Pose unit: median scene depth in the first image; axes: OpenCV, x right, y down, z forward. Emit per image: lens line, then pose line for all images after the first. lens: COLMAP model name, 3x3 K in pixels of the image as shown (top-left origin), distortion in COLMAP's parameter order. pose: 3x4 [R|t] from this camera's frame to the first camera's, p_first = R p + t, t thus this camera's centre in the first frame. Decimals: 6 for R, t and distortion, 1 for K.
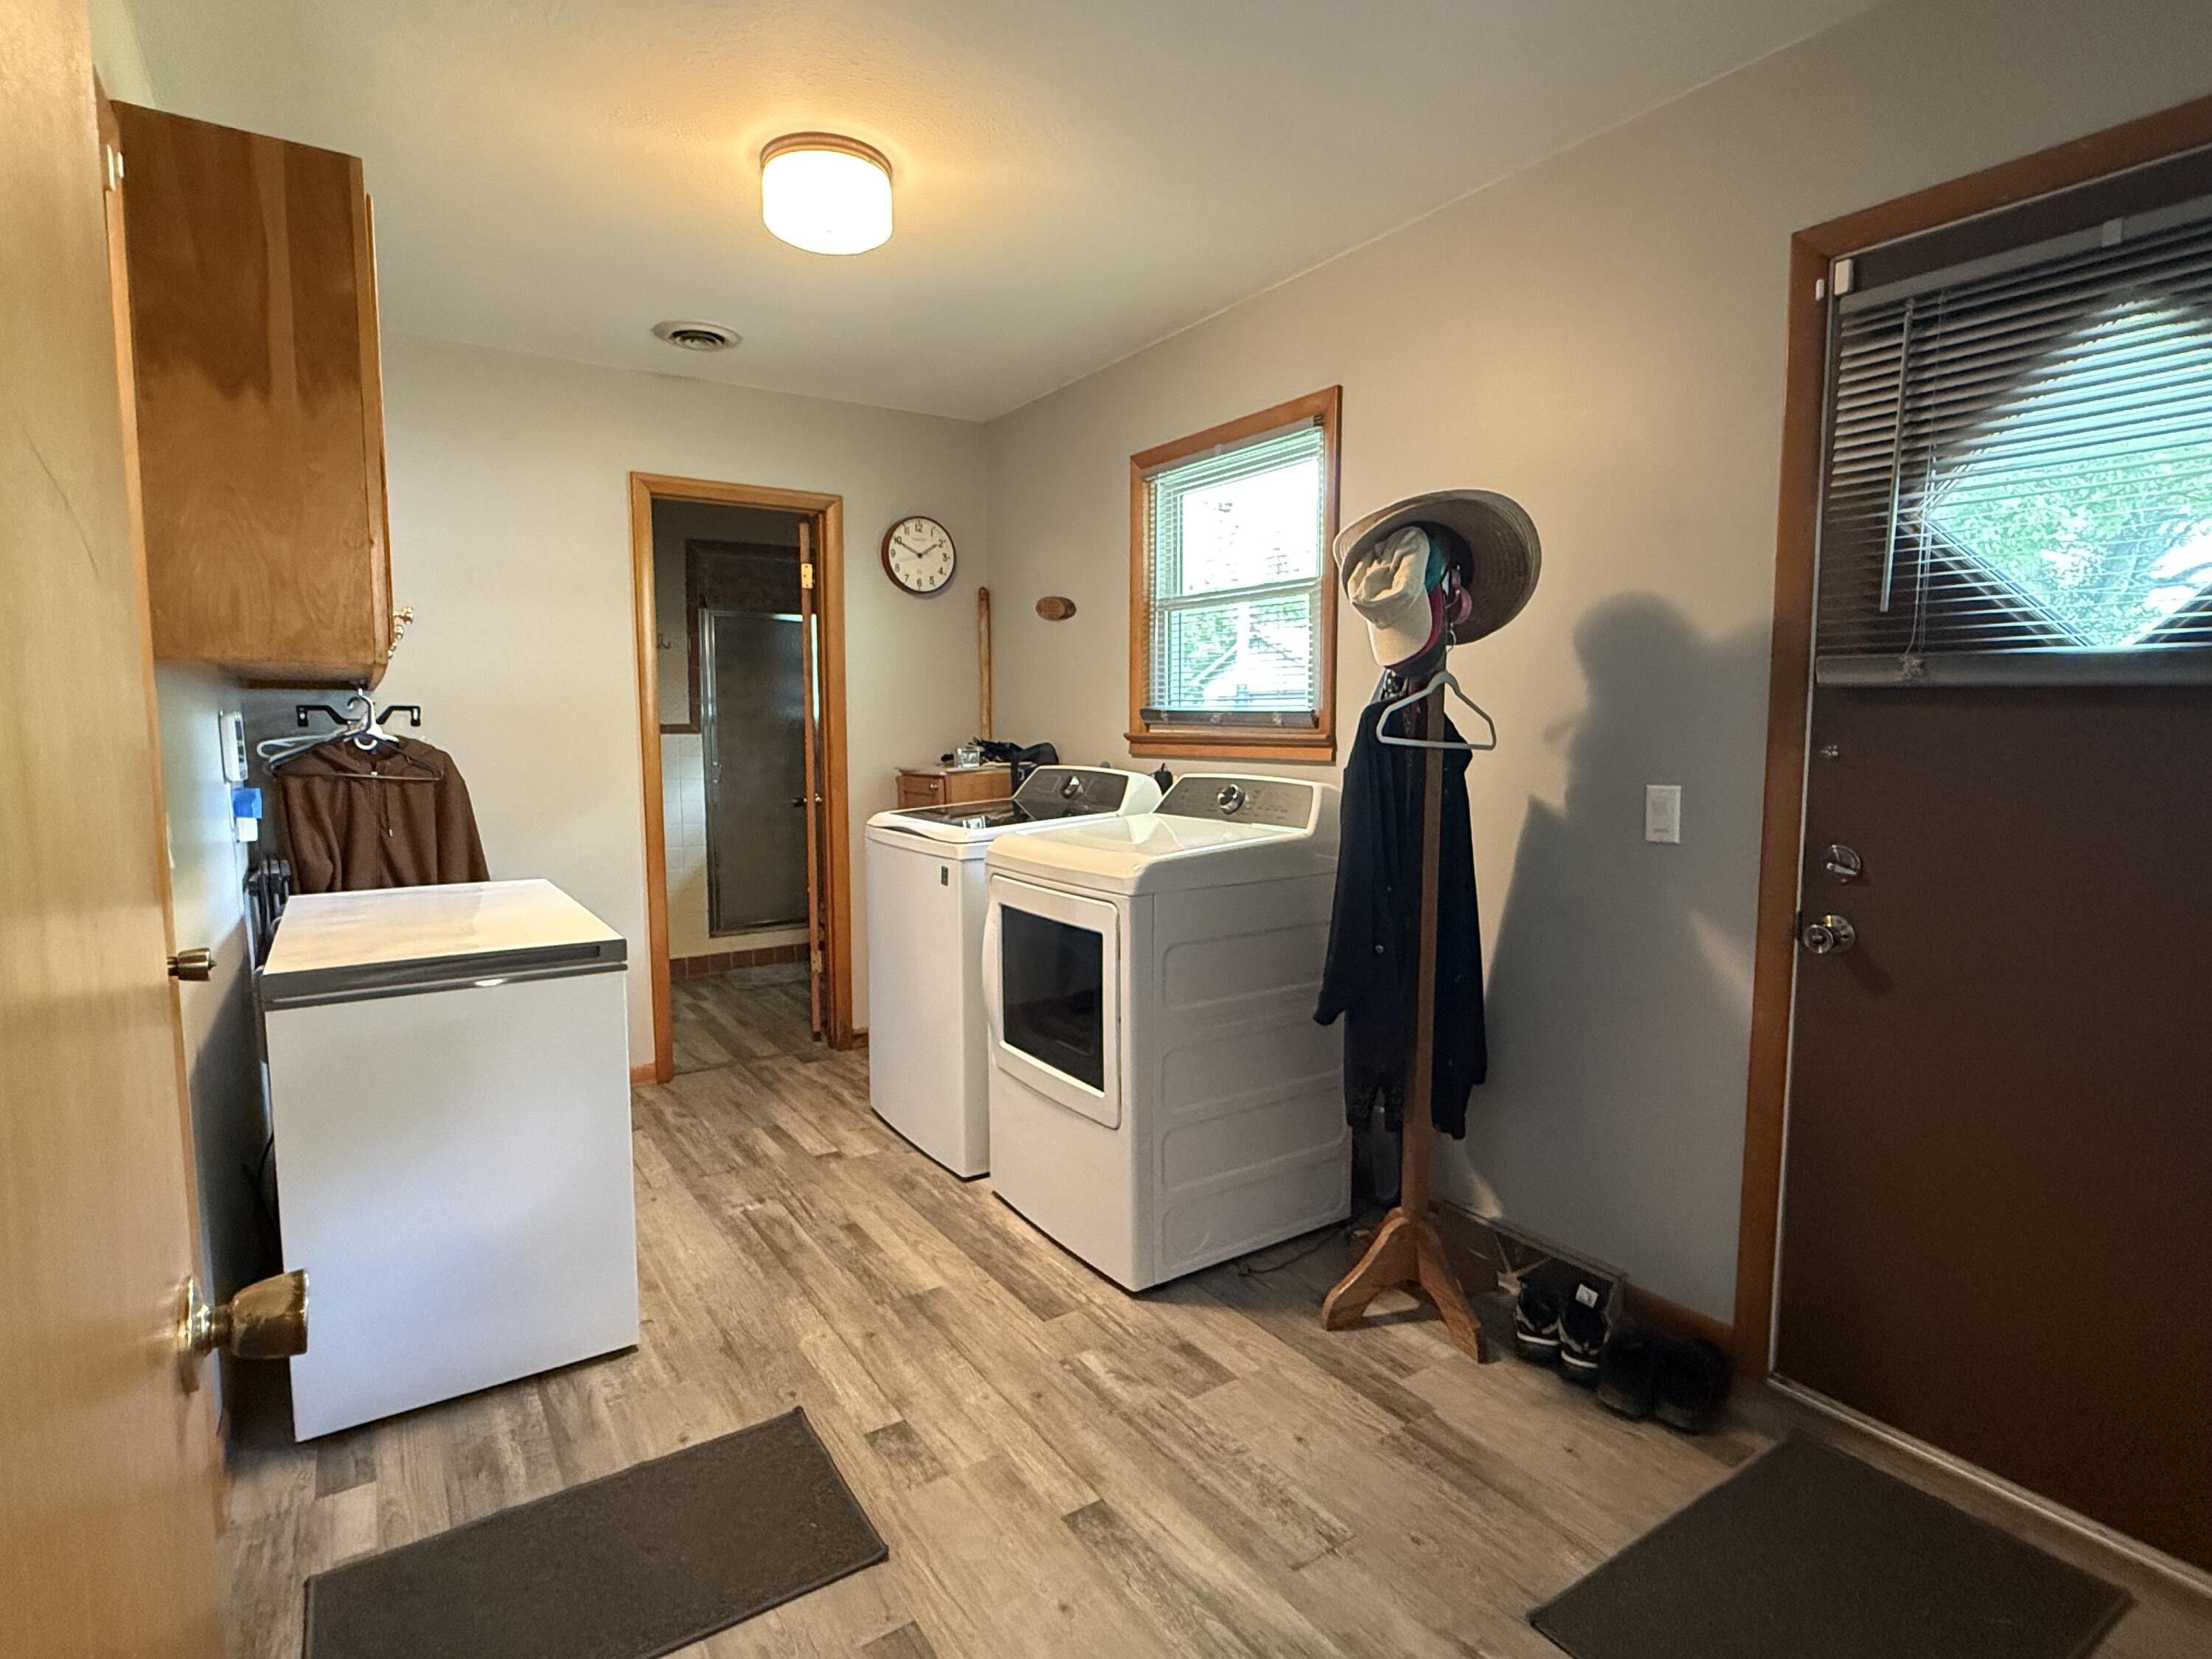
lens RADIAL K [[1128.0, 0, 1105.7], [0, 1128.0, 826.7], [0, 0, 1]] dist [0.000608, -0.000009]
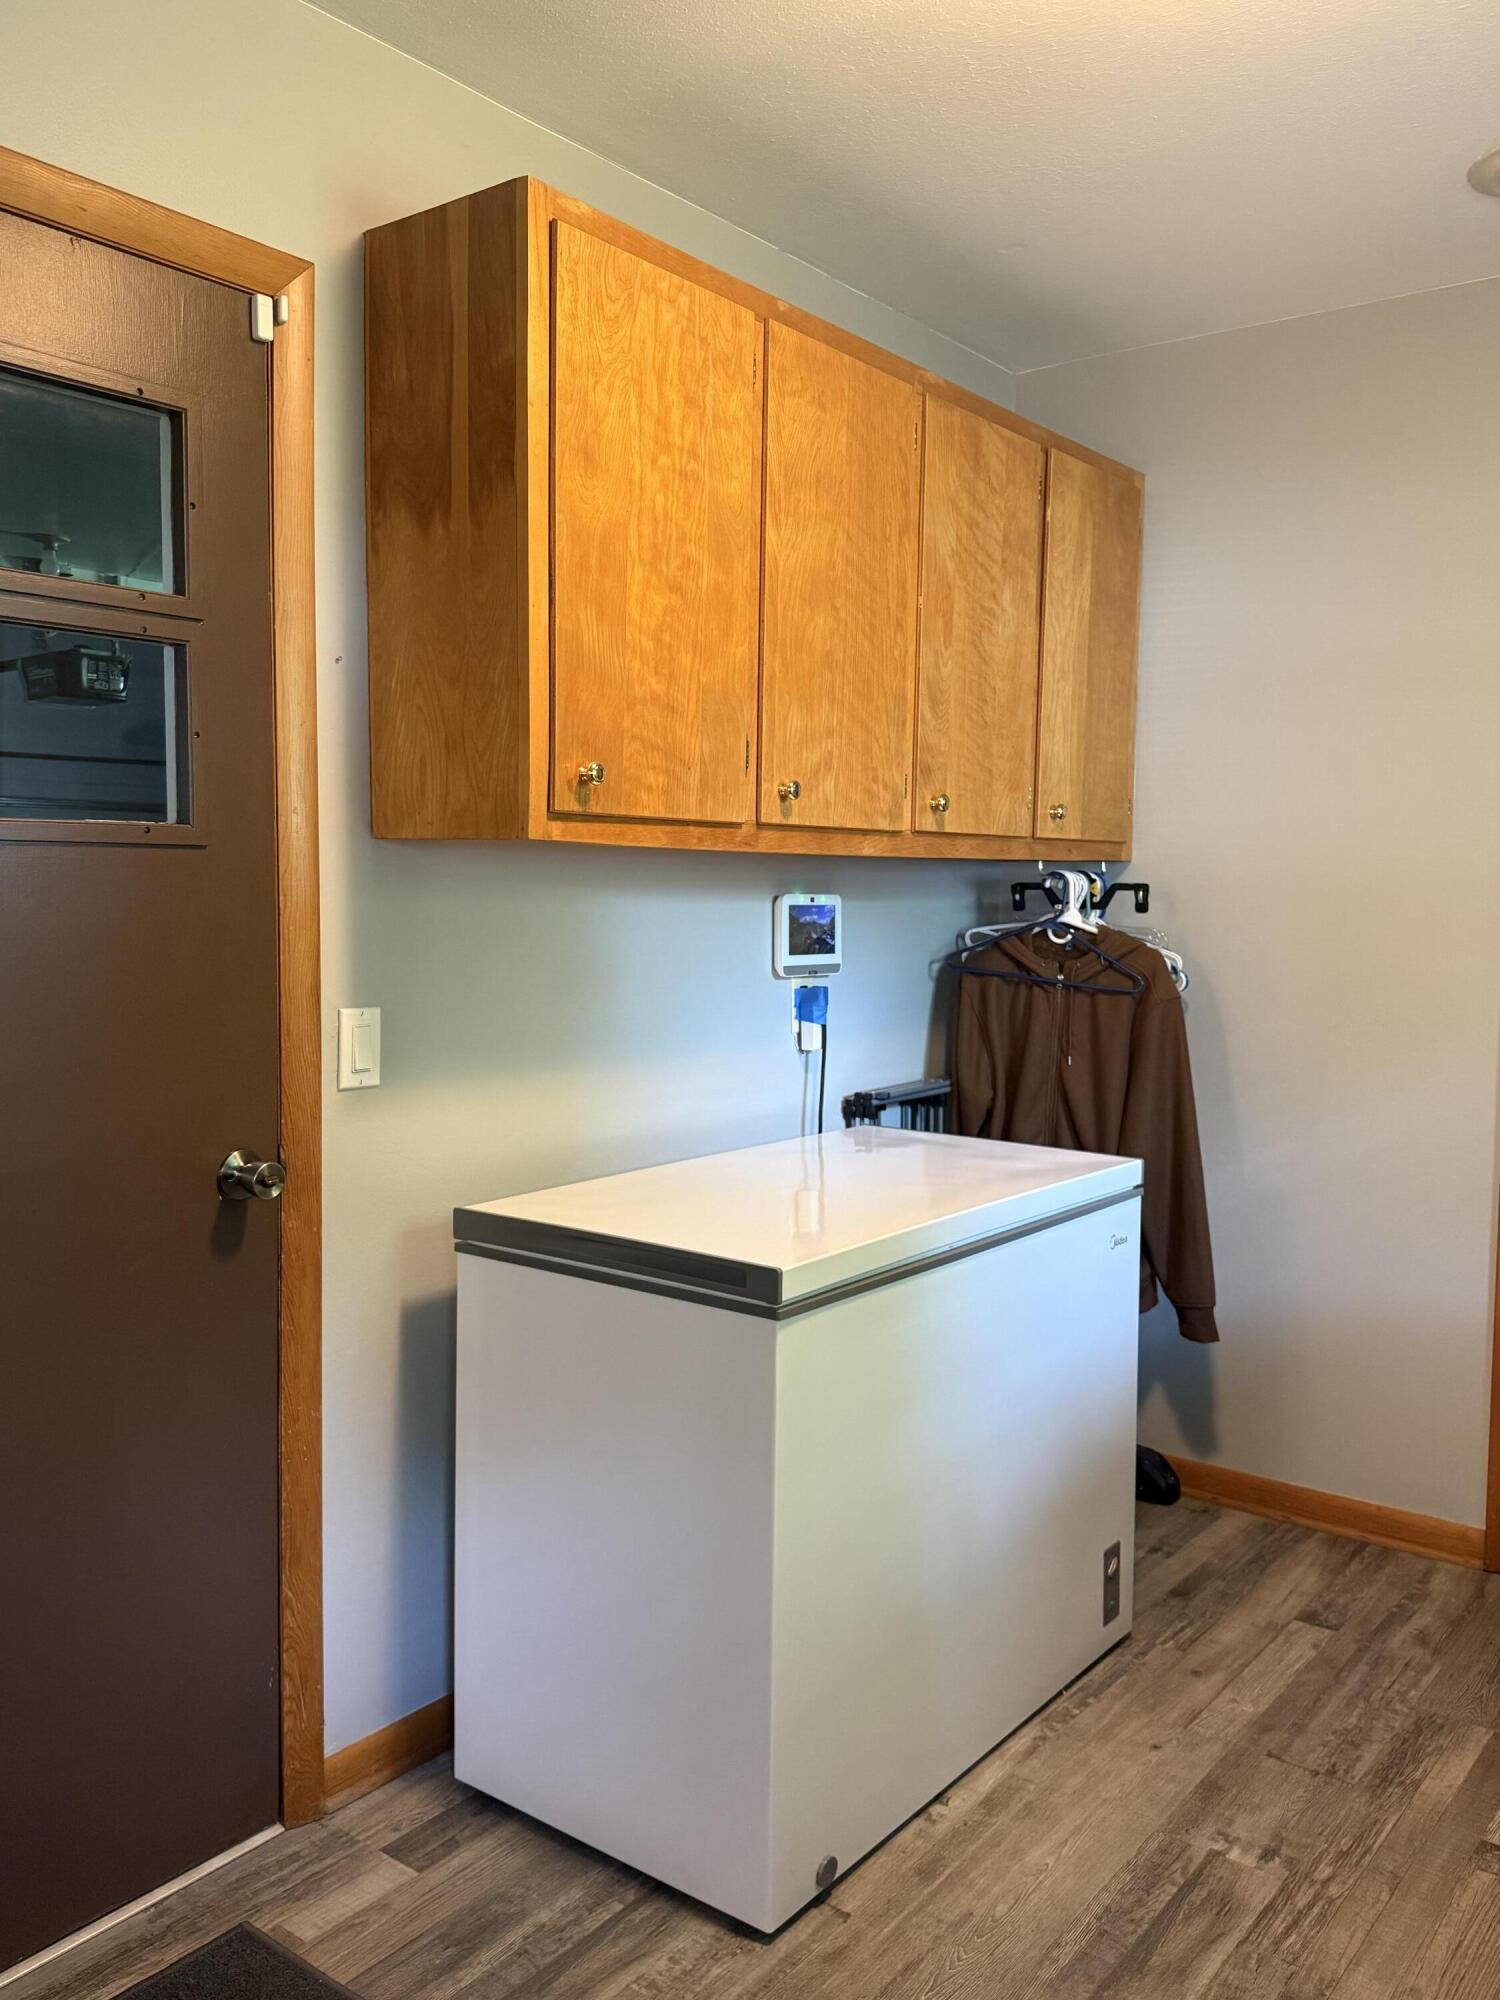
lens RADIAL K [[1641.4, 0, 751.0], [0, 1641.4, 1010.4], [0, 0, 1]] dist [-0.000980, -0.009295]
pose [[0.322224, 0.086481, -0.942705, 0.296760], [-0.102360, 0.993163, 0.056123, -0.070615], [0.941113, 0.078411, 0.328873, 0.513378]]
